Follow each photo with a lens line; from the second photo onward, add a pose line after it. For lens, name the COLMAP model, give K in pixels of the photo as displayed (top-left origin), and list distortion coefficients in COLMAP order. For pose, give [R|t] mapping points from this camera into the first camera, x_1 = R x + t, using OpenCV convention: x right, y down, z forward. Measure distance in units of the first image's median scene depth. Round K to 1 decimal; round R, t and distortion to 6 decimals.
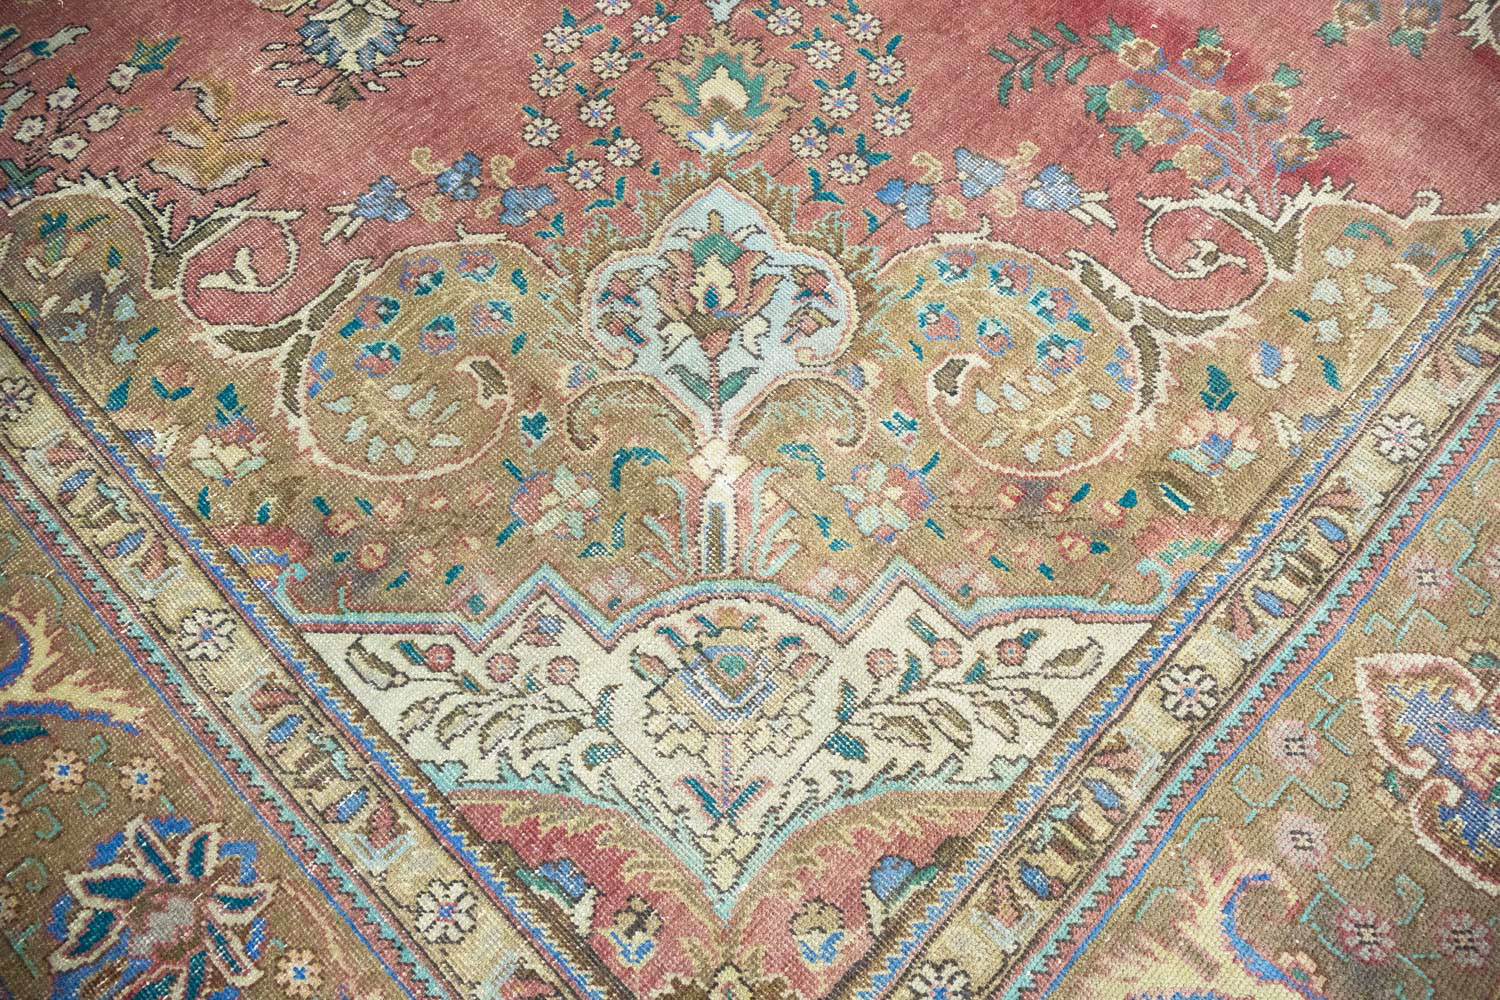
lens RADIAL K [[1237.7, 0, 749.8], [0, 1237.7, 494.3], [0, 0, 1]] dist [-0.002565, 0.004045]
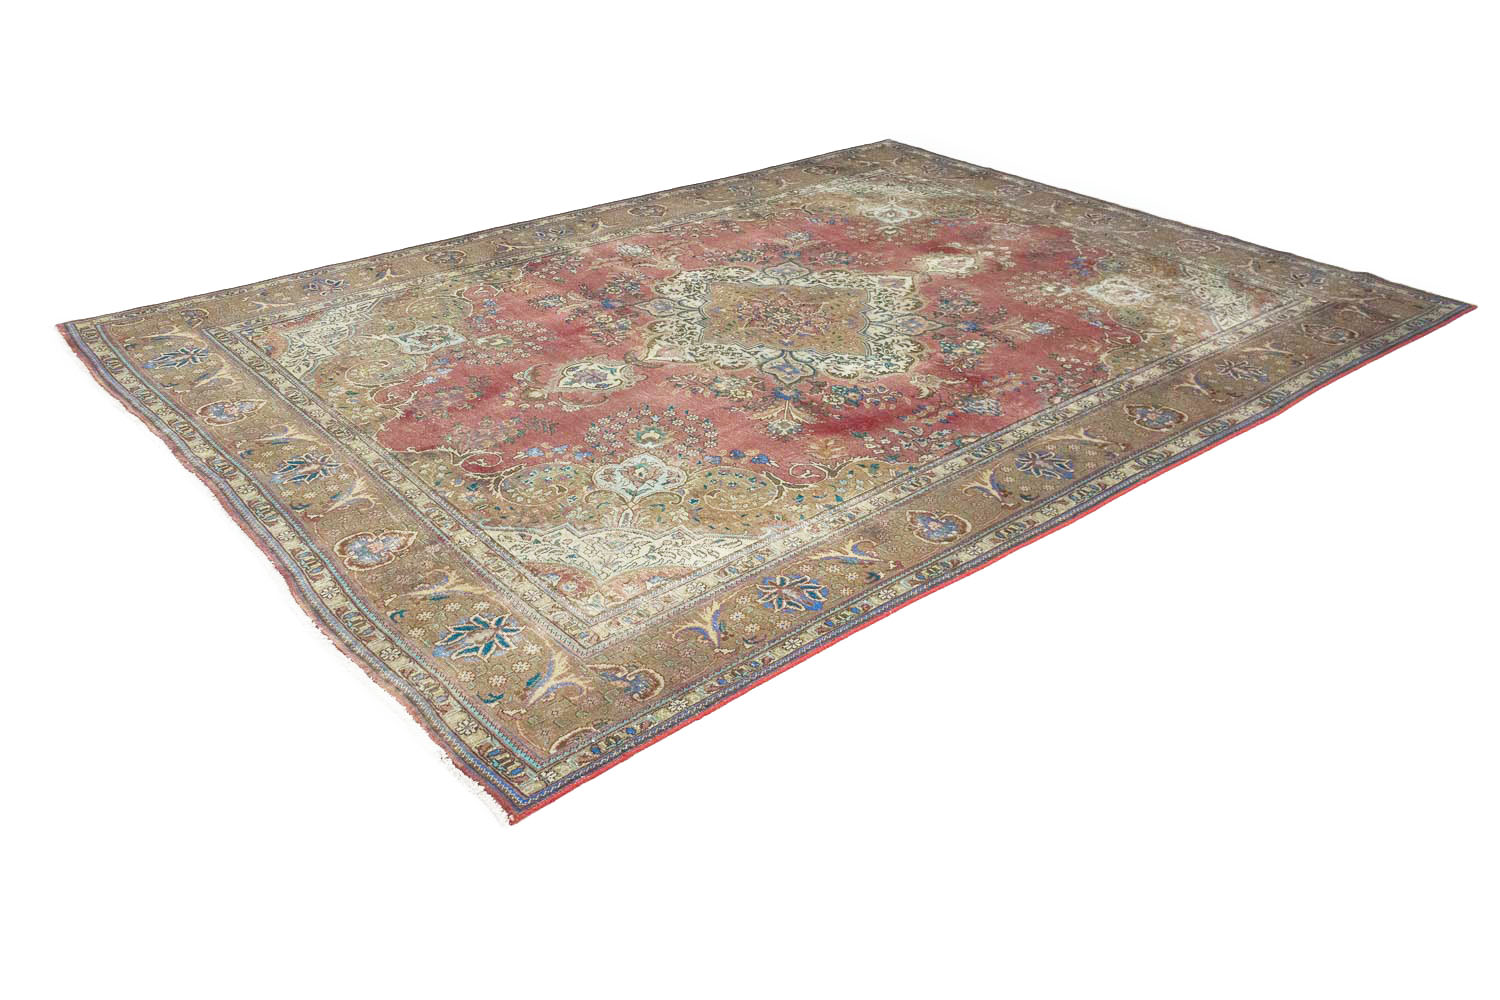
lens RADIAL K [[1237.7, 0, 731.9], [0, 1237.7, 511.8], [0, 0, 1]] dist [-0.002565, 0.004045]
pose [[-0.120298, 0.554400, -0.823510, 3.250582], [-0.911608, 0.266755, 0.312751, -2.031586], [0.393065, 0.788342, 0.473305, 0.010174]]
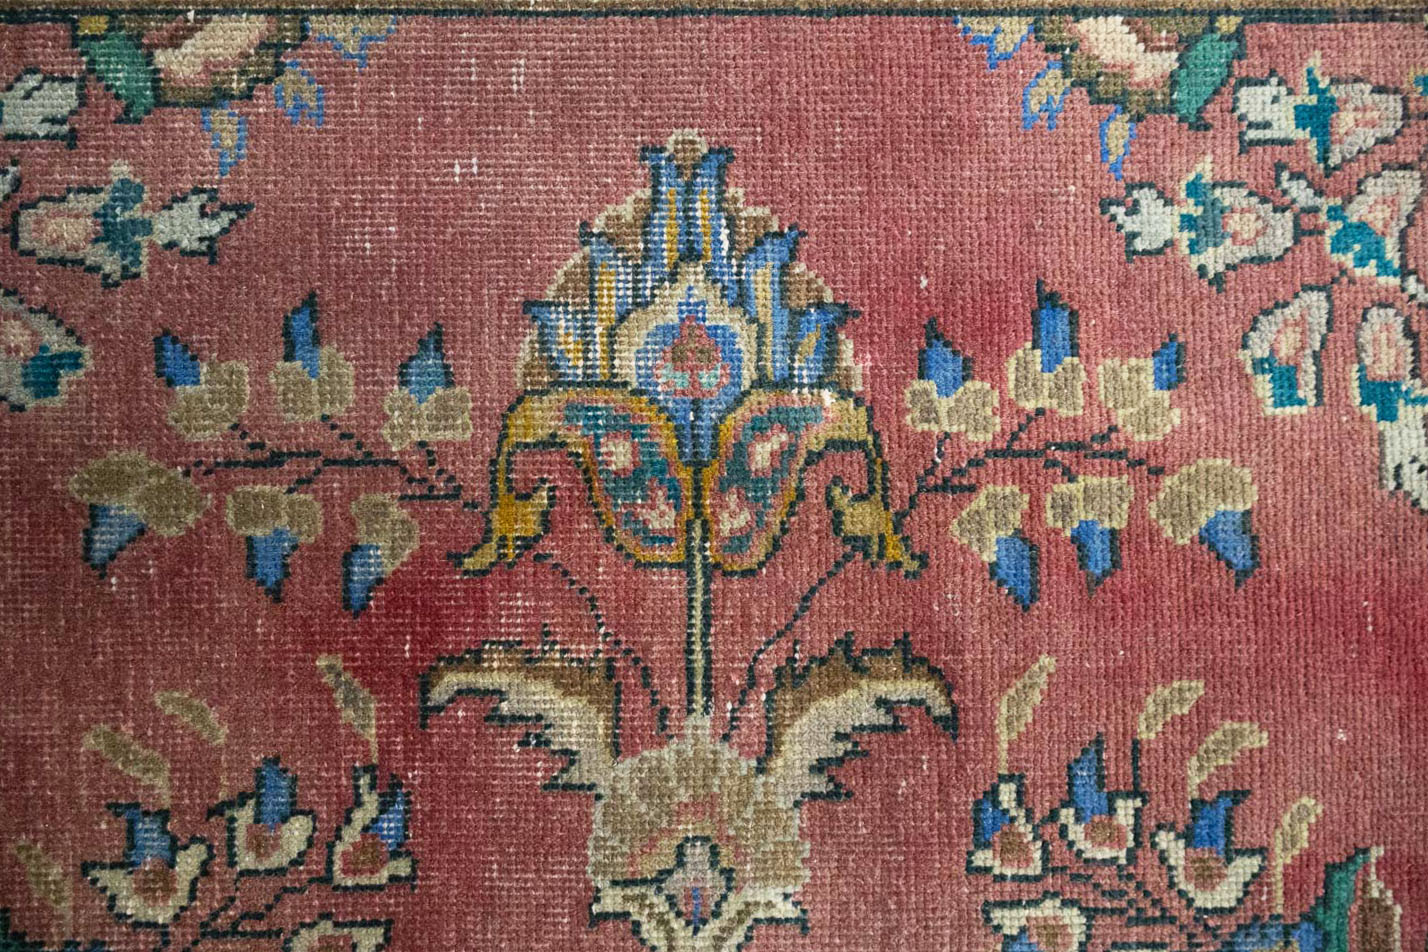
lens RADIAL K [[1178.2, 0, 712.7], [0, 1178.2, 476.2], [0, 0, 1]] dist [-0.002565, 0.004045]
pose [[0.714006, -0.695359, 0.081684, 0.165936], [0.623403, 0.684513, 0.377903, -1.803197], [-0.318692, -0.218903, 0.922235, 1.197750]]
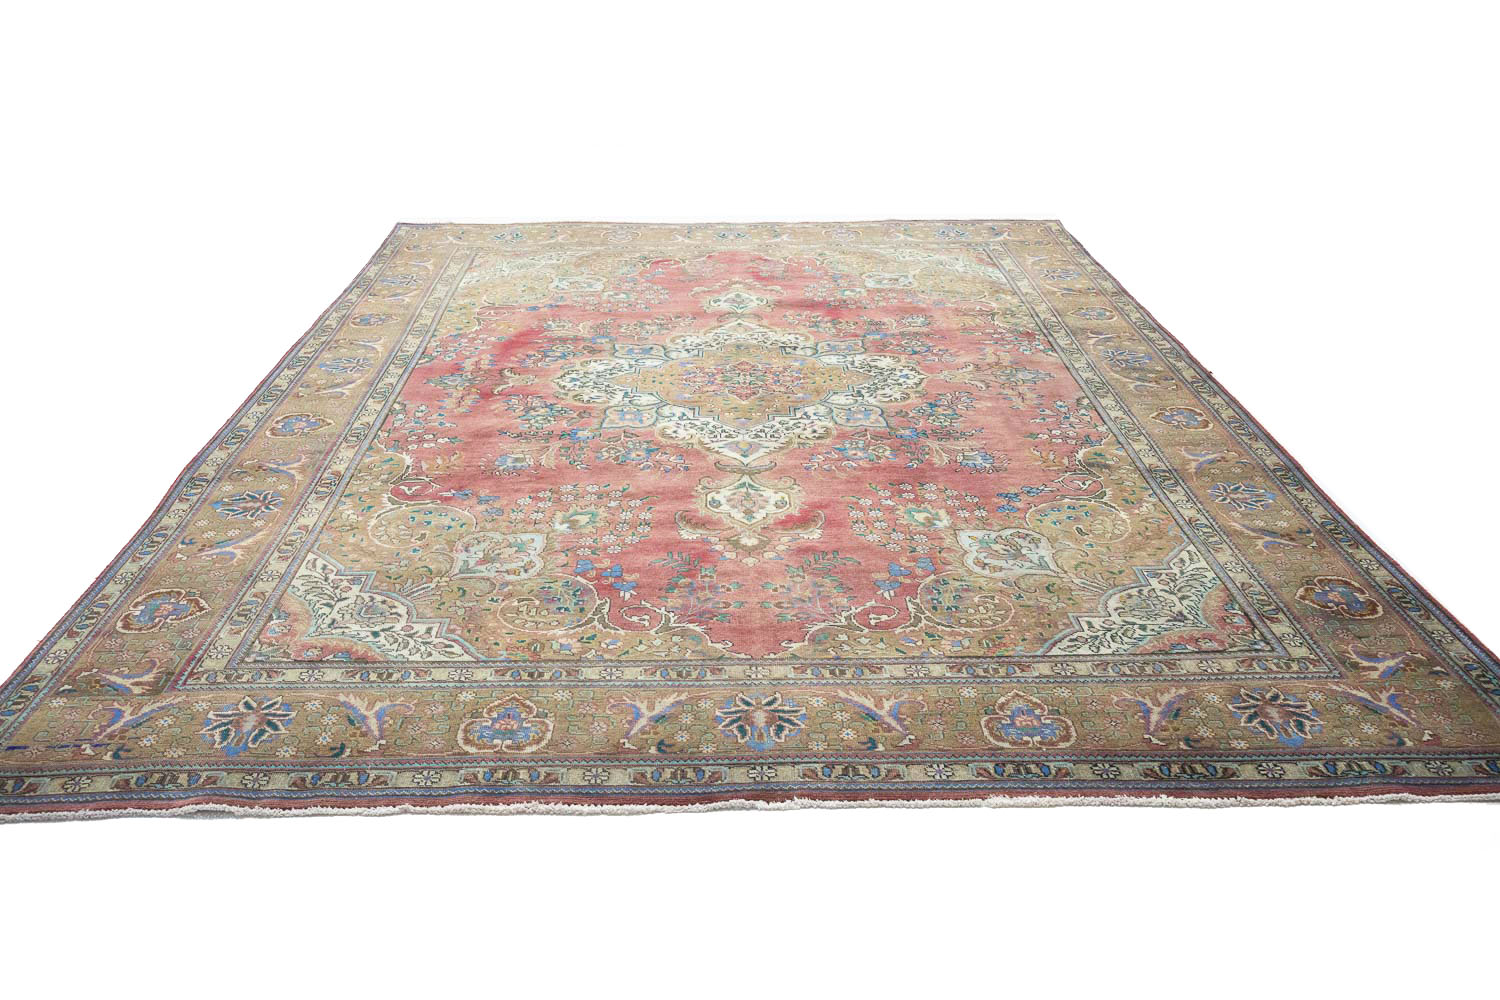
lens RADIAL K [[1237.7, 0, 728.8], [0, 1237.7, 498.0], [0, 0, 1]] dist [-0.002565, 0.004045]
pose [[-0.709419, -0.271528, 0.650383, -2.663107], [0.661467, 0.062025, 0.747405, -3.734280], [-0.243282, 0.960430, 0.135605, 1.295862]]
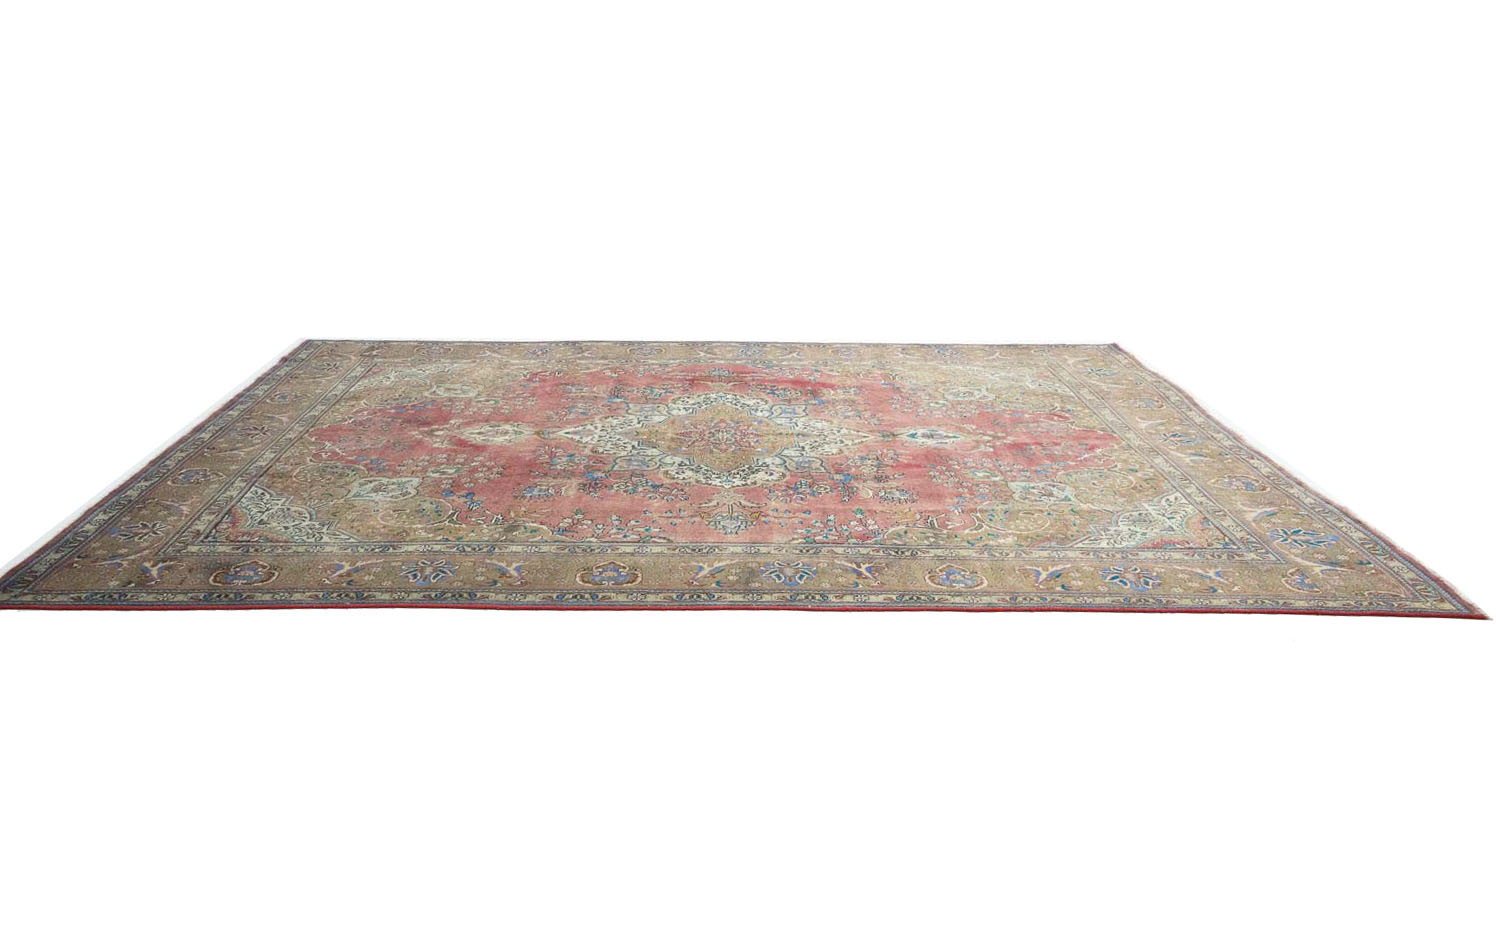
lens RADIAL K [[1236.4, 0, 742.5], [0, 1236.4, 464.9], [0, 0, 1]] dist [0.000691, -0.002431]
pose [[0.694172, -0.182121, 0.696389, -3.221615], [0.642404, 0.593188, -0.485227, 1.015970], [-0.324719, 0.784194, 0.528770, -0.722869]]
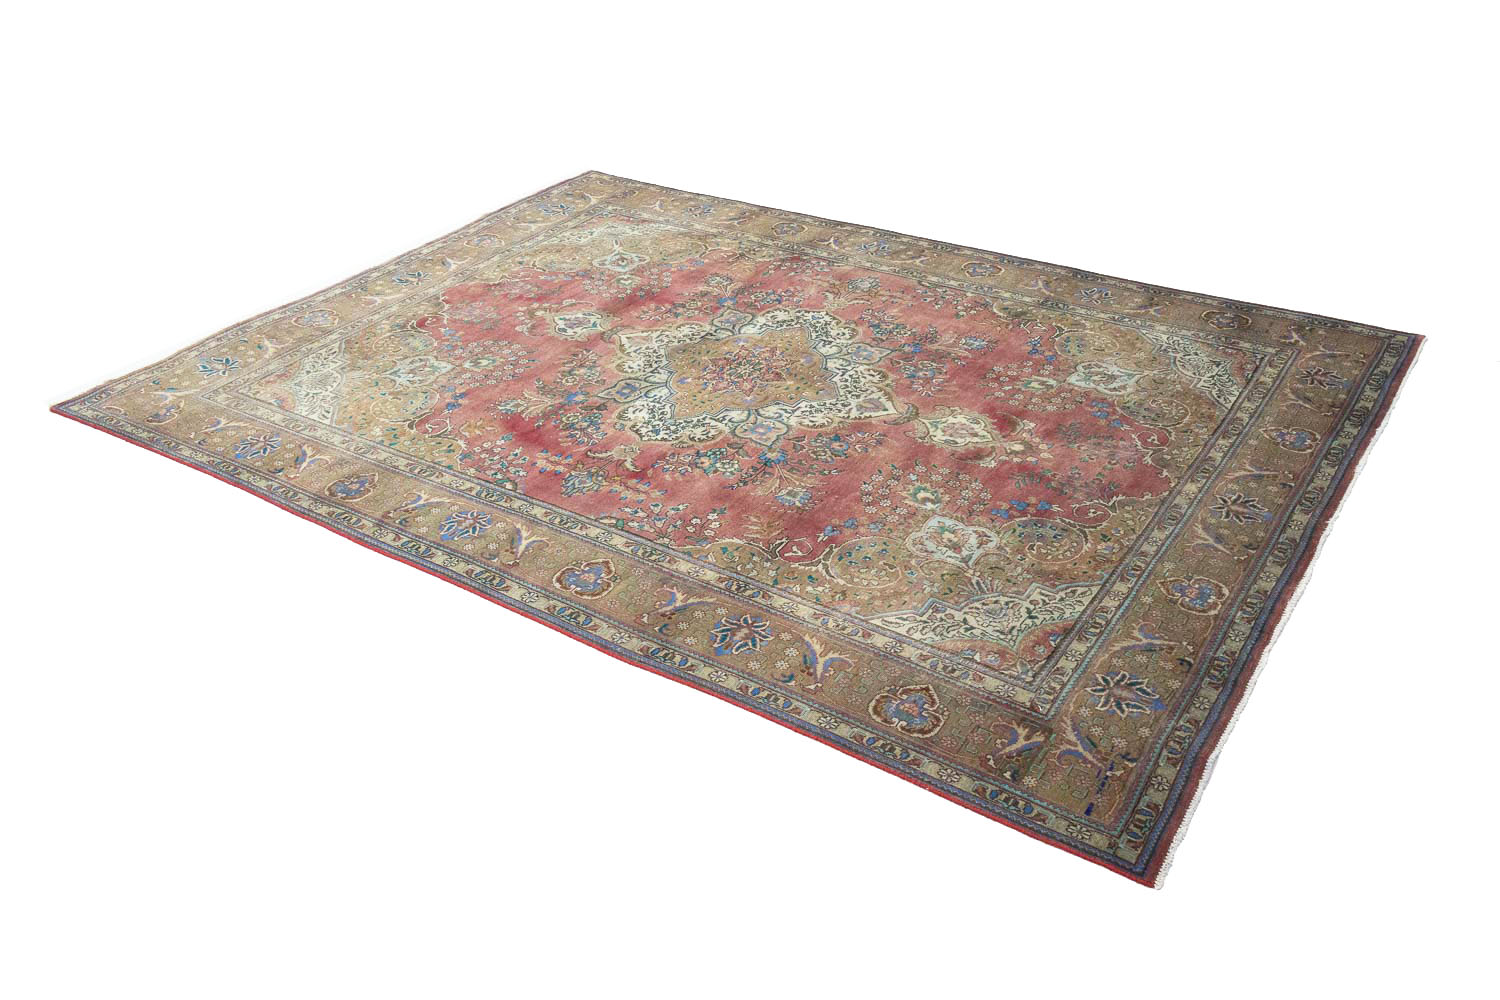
lens RADIAL K [[1237.7, 0, 729.6], [0, 1237.7, 505.8], [0, 0, 1]] dist [-0.002565, 0.004045]
pose [[-0.982532, 0.162329, -0.090992, 0.155884], [-0.117640, -0.162937, 0.979598, -5.137532], [0.144191, 0.973191, 0.179187, 1.139203]]
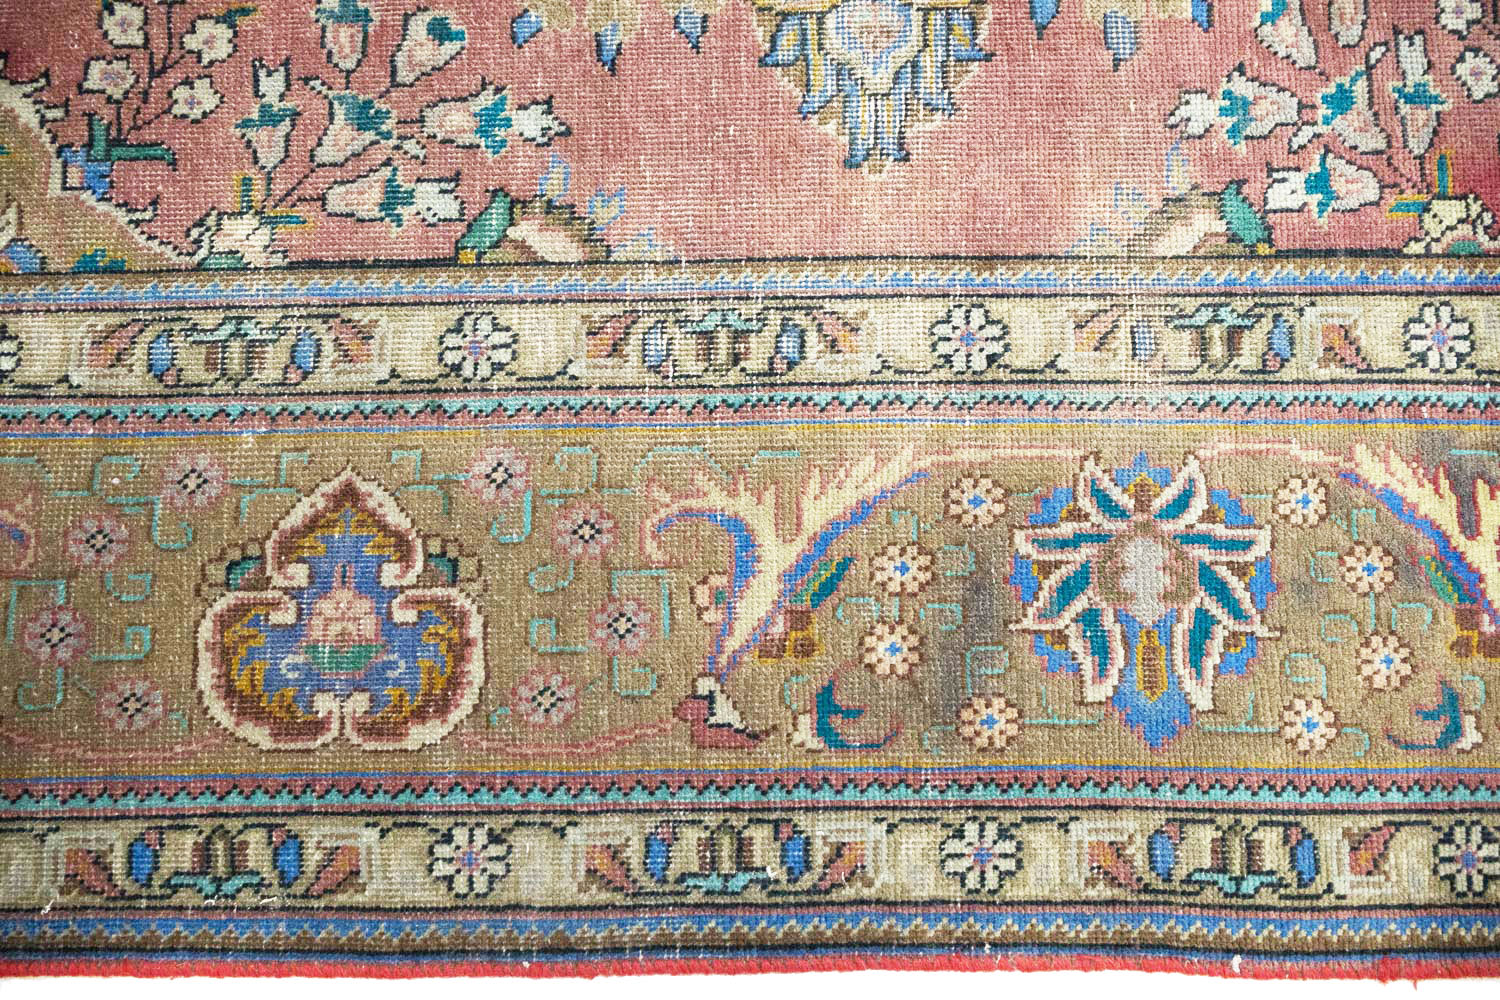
lens RADIAL K [[1237.7, 0, 748.9], [0, 1237.7, 493.9], [0, 0, 1]] dist [-0.002565, 0.004045]
pose [[0.704596, -0.699655, 0.118440, -1.210288], [0.650783, 0.703660, 0.285209, -0.643487], [-0.282889, -0.123878, 0.951119, 0.520477]]
